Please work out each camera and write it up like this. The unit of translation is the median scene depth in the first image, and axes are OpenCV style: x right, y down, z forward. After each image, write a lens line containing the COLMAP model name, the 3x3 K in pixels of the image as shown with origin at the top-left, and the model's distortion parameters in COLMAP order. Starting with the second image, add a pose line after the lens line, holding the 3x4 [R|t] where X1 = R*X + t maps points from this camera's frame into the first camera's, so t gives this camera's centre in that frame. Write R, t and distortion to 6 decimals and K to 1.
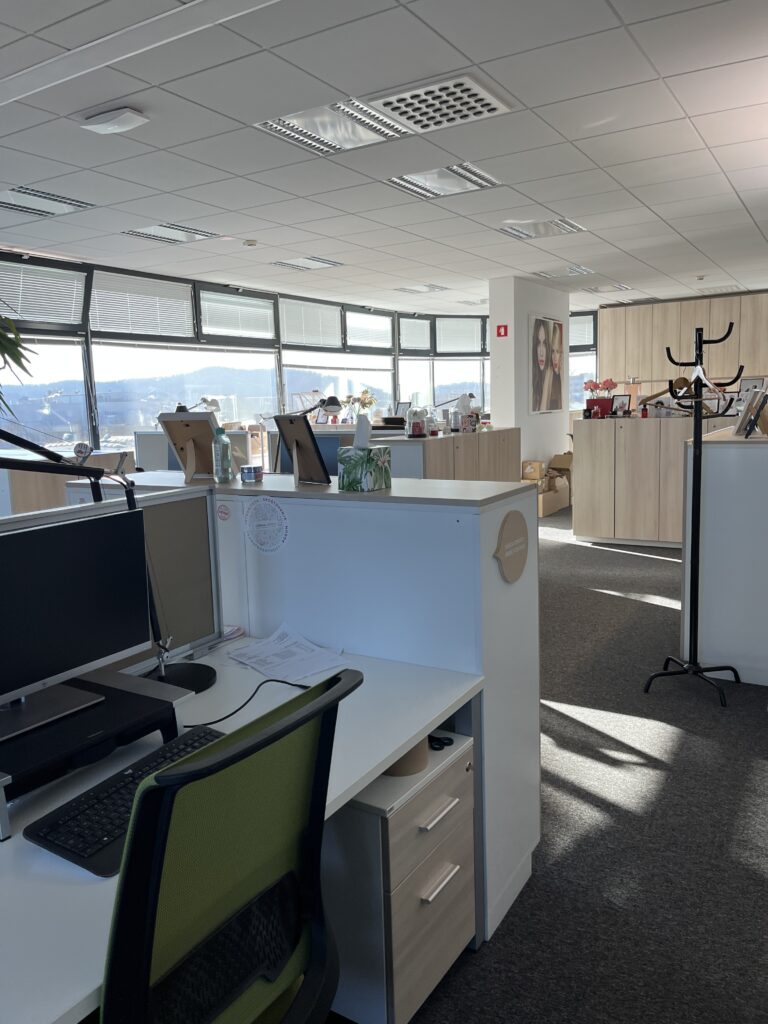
lens RADIAL K [[776.8, 0, 384.3], [0, 776.8, 514.5], [0, 0, 1]] dist [0.004491, -0.023041]
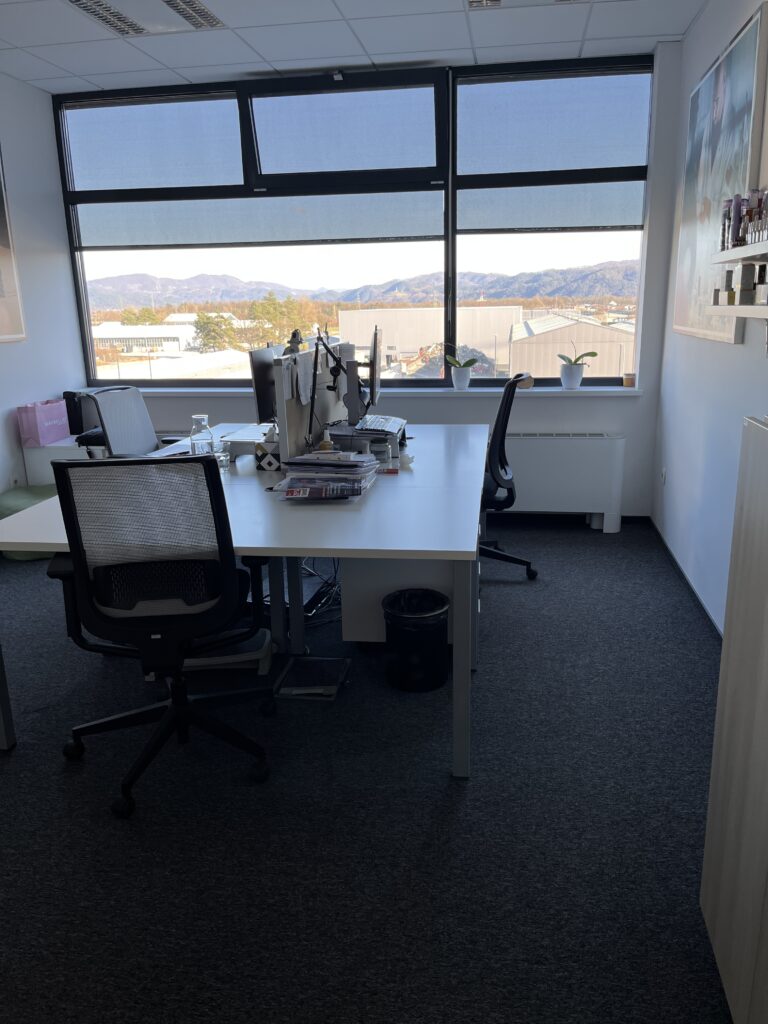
lens RADIAL K [[776.8, 0, 383.7], [0, 776.8, 510.2], [0, 0, 1]] dist [0.004491, -0.023041]
pose [[0.397811, 0.296231, -0.868328, 0.383633], [-0.118252, 0.955101, 0.271658, -0.140191], [0.909815, -0.005387, 0.414980, 0.746859]]
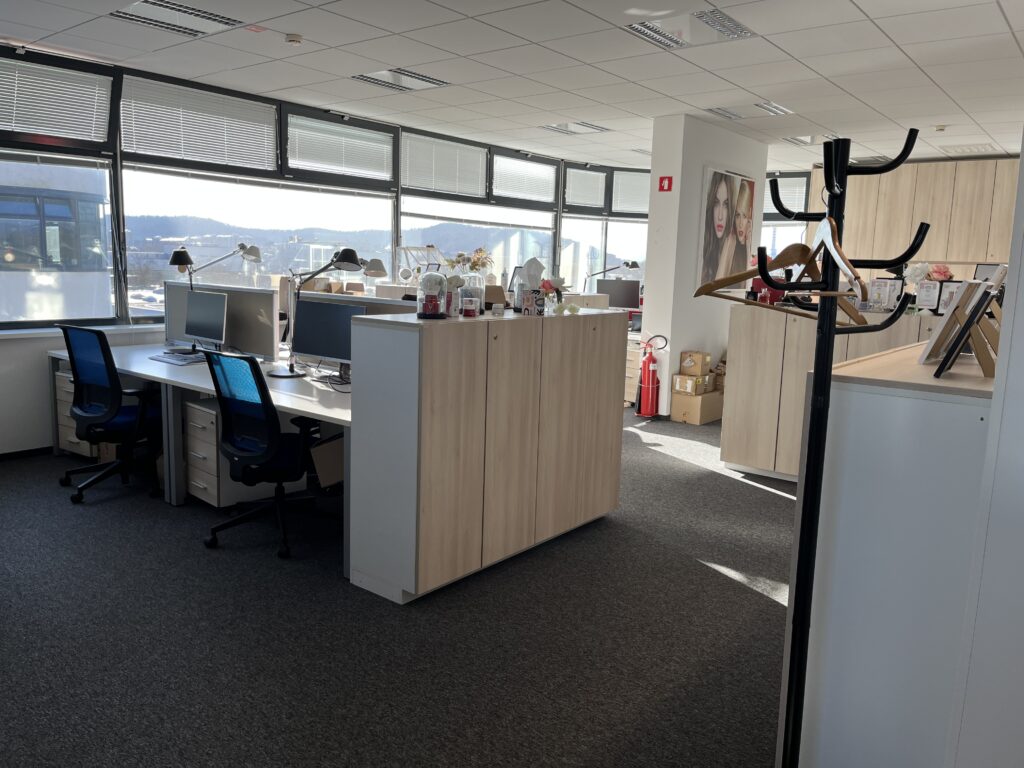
lens RADIAL K [[776.8, 0, 512.4], [0, 776.8, 378.0], [0, 0, 1]] dist [0.004491, -0.023041]
pose [[0.988759, 0.082667, -0.124588, 0.107889], [-0.082518, 0.996569, 0.006364, -0.032313], [0.124687, 0.003988, 0.992188, 0.195716]]
